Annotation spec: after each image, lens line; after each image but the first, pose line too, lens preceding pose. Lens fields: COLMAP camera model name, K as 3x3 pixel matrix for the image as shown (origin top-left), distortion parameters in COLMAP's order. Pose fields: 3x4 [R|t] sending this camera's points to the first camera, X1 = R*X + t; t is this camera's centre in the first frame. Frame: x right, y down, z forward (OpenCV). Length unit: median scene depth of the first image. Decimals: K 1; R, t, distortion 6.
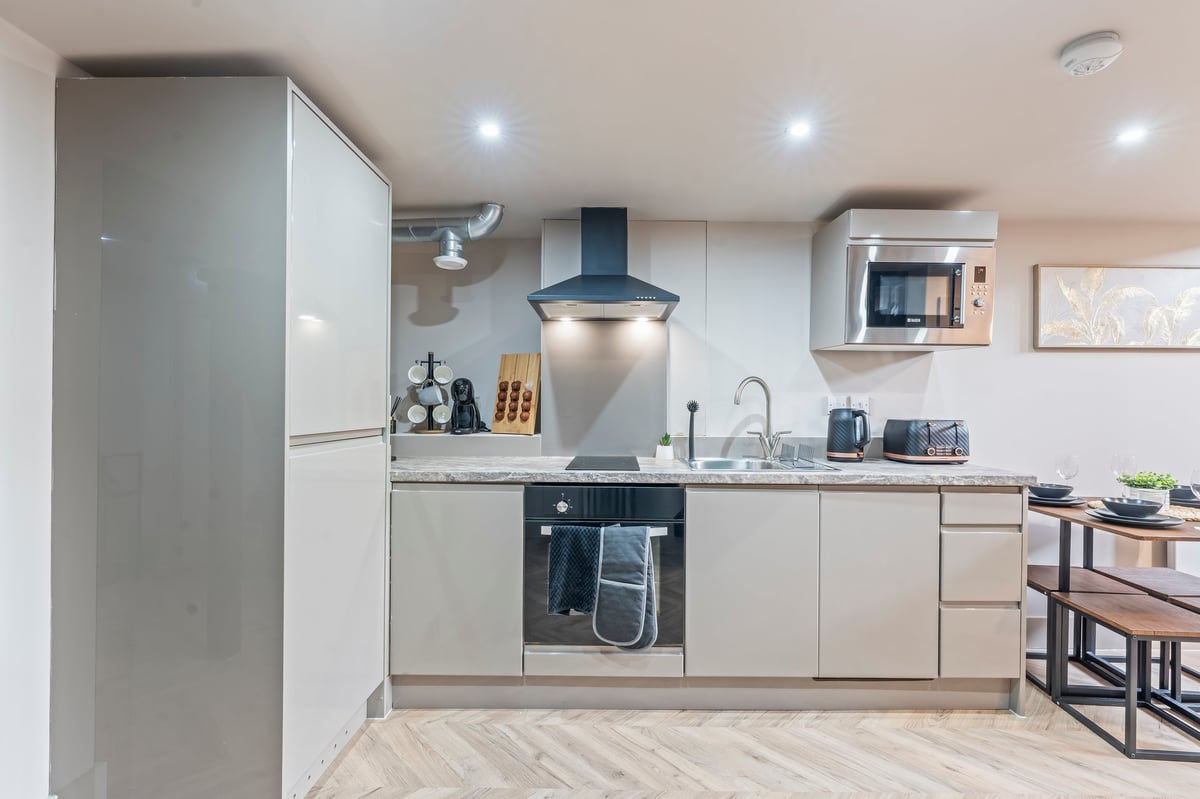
lens RADIAL K [[540.3, 0, 606.5], [0, 540.3, 403.6], [0, 0, 1]] dist [-0.007443, 0.000094]
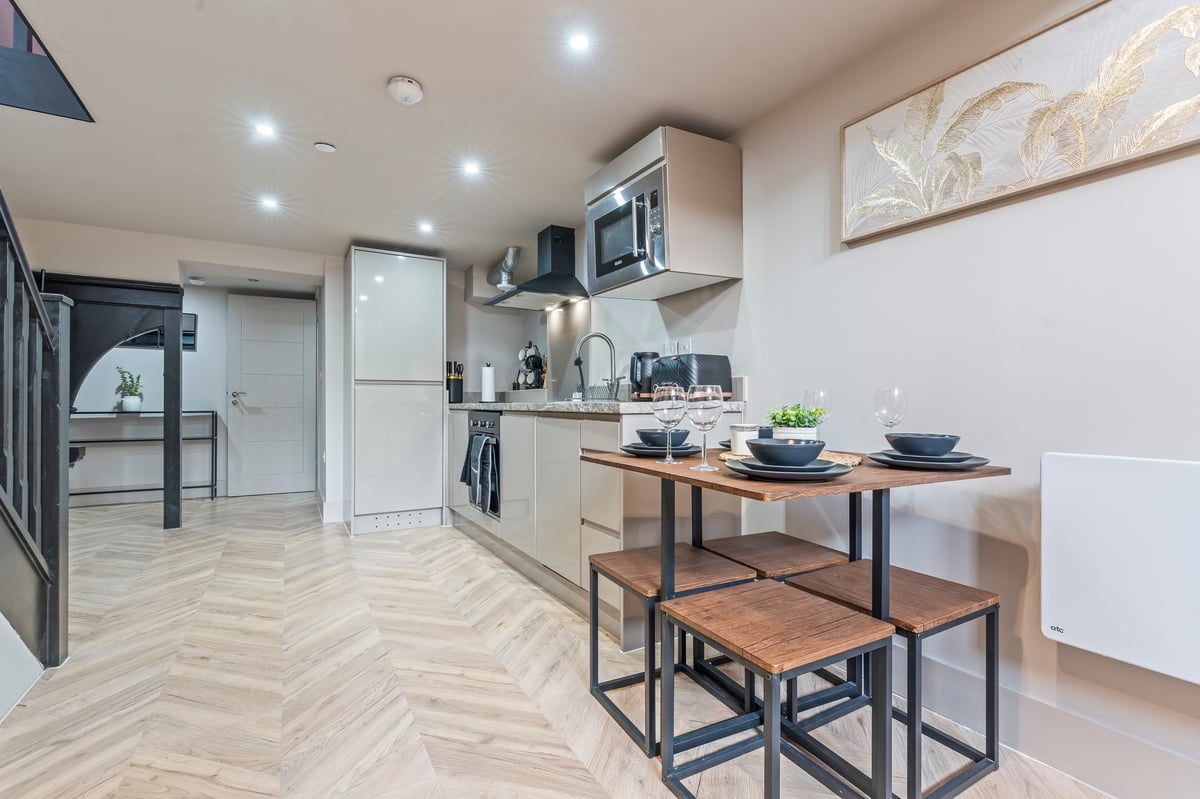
lens RADIAL K [[540.3, 0, 592.1], [0, 540.3, 398.7], [0, 0, 1]] dist [-0.007443, 0.000094]
pose [[0.505320, -0.014693, -0.862807, 1.339015], [0.008611, 0.999891, -0.011984, 0.114402], [0.862889, -0.001374, 0.505392, 0.385891]]
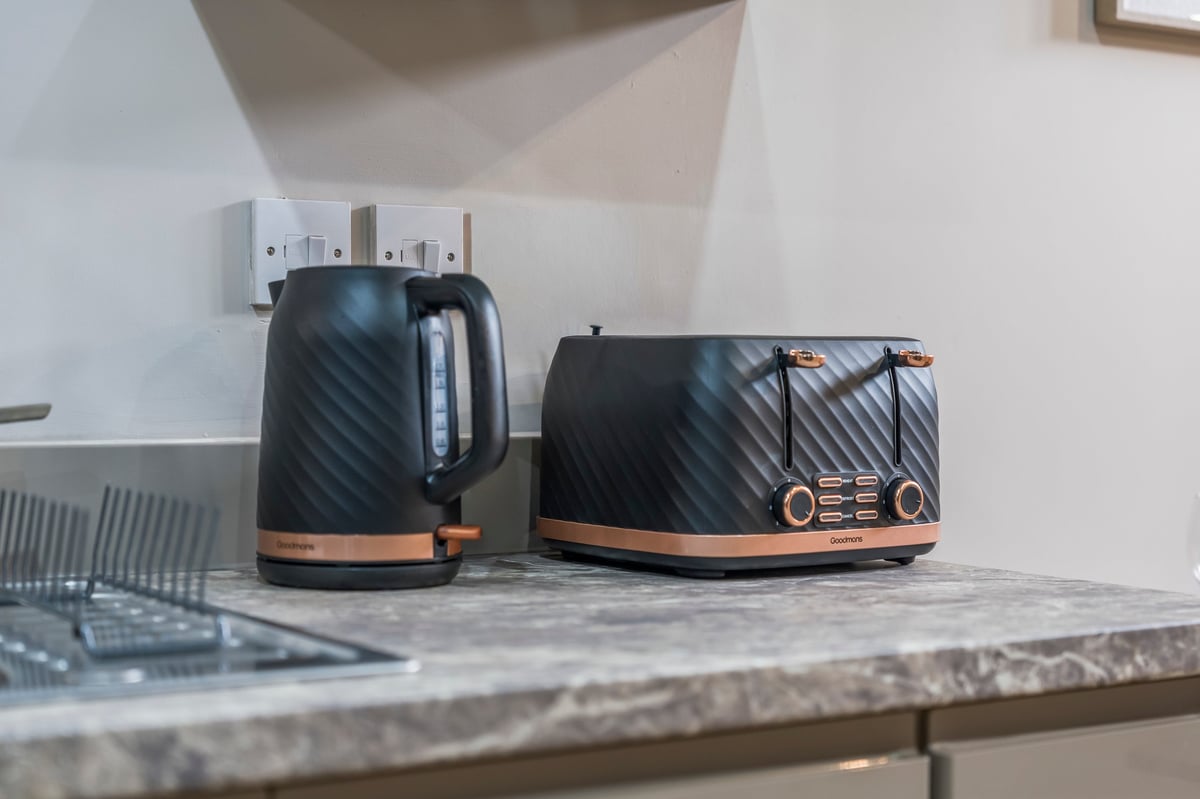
lens RADIAL K [[2068.5, 0, 598.4], [0, 2068.5, 395.5], [0, 0, 1]] dist [0.014137, 0.000000]
pose [[0.812923, -0.008243, 0.582313, 0.134351], [-0.008157, 0.999641, 0.025537, 0.033088], [-0.582314, -0.025510, 0.812564, 0.452728]]
